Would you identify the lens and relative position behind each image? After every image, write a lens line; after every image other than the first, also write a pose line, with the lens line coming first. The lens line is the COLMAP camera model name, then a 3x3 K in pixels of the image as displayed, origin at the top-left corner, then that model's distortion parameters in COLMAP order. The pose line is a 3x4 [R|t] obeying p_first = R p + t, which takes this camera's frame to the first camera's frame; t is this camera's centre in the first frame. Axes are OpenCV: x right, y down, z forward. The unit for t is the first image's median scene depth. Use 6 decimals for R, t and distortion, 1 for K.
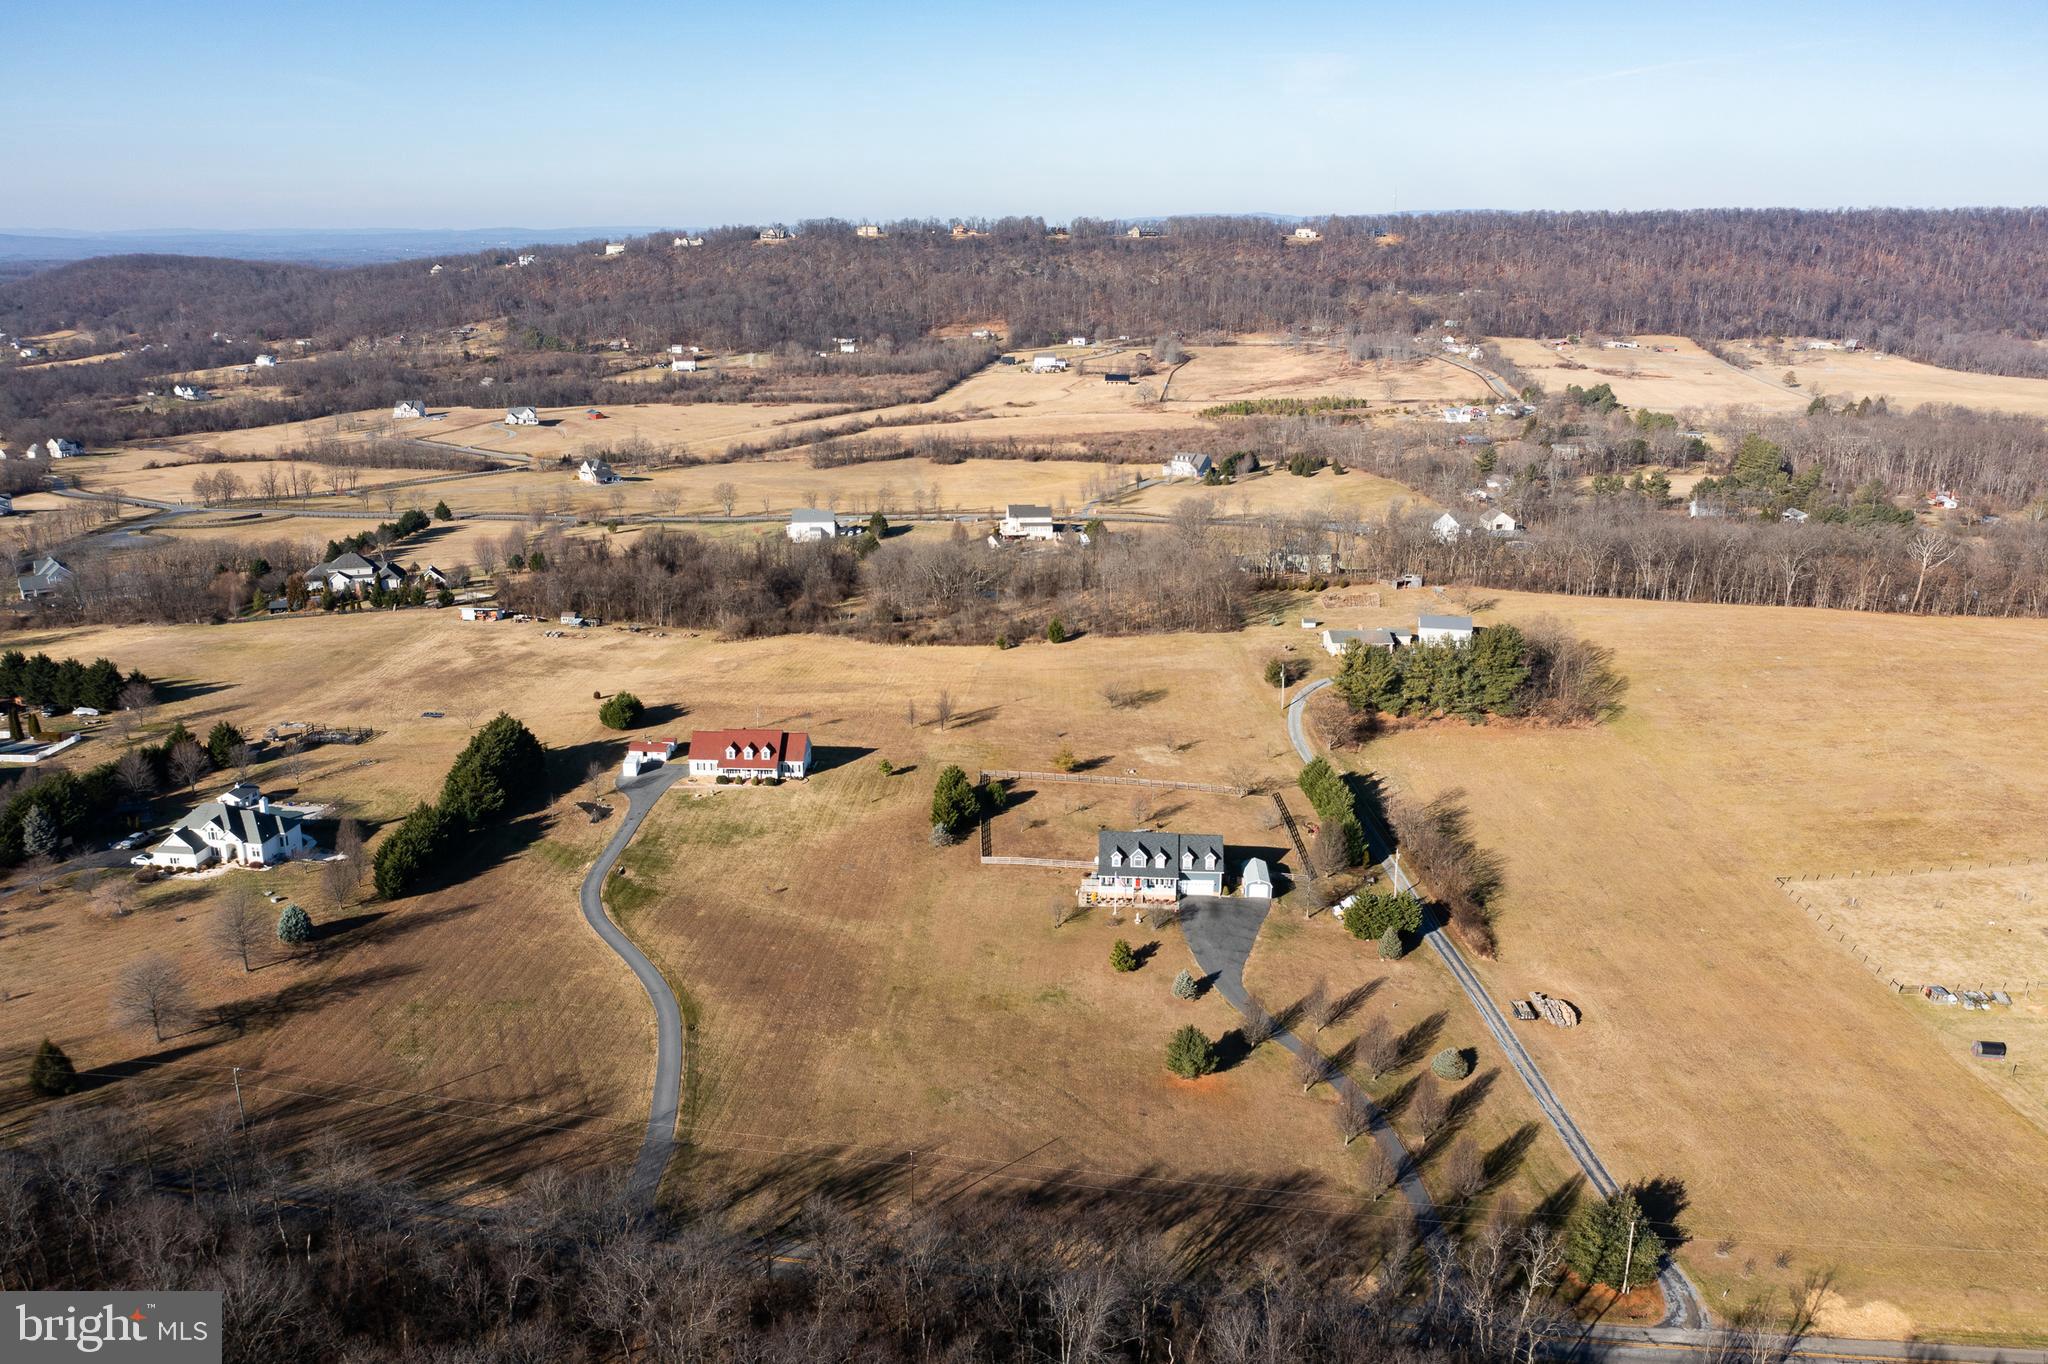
lens RADIAL K [[1608.0, 0, 1022.2], [0, 1608.0, 638.6], [0, 0, 1]] dist [-0.038198, 0.002879]
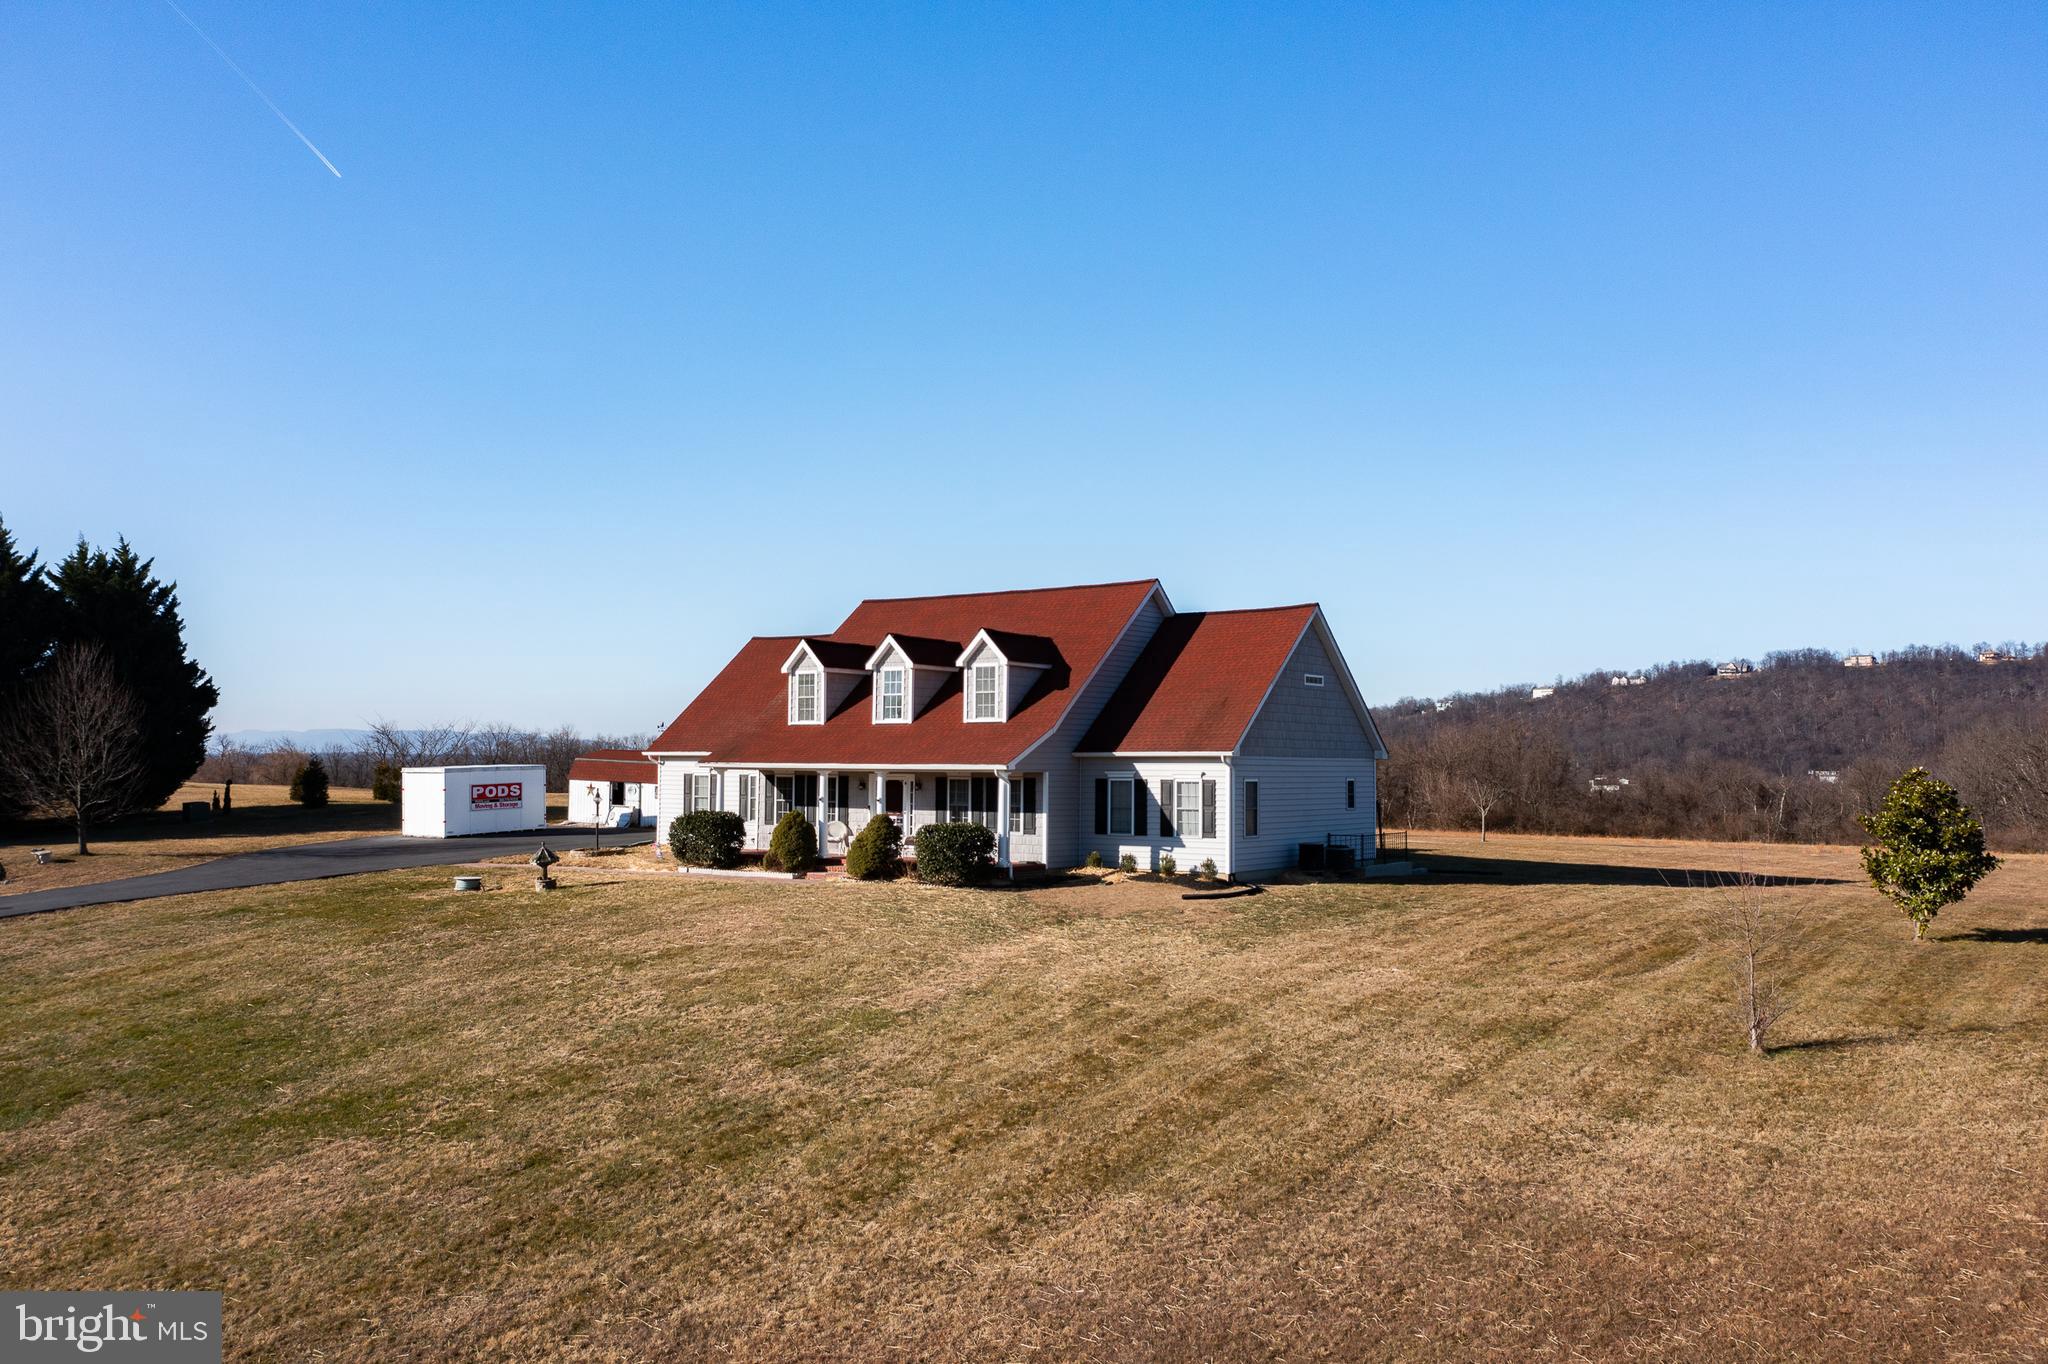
lens RADIAL K [[1581.0, 0, 1024.0], [0, 1581.0, 682.0], [0, 0, 1]] dist [-0.034449, 0.001609]
pose [[0.834460, -0.027504, -0.550382, -0.022212], [-0.139567, 0.955643, -0.259359, 0.031243], [0.533102, 0.293240, 0.793607, 0.254698]]
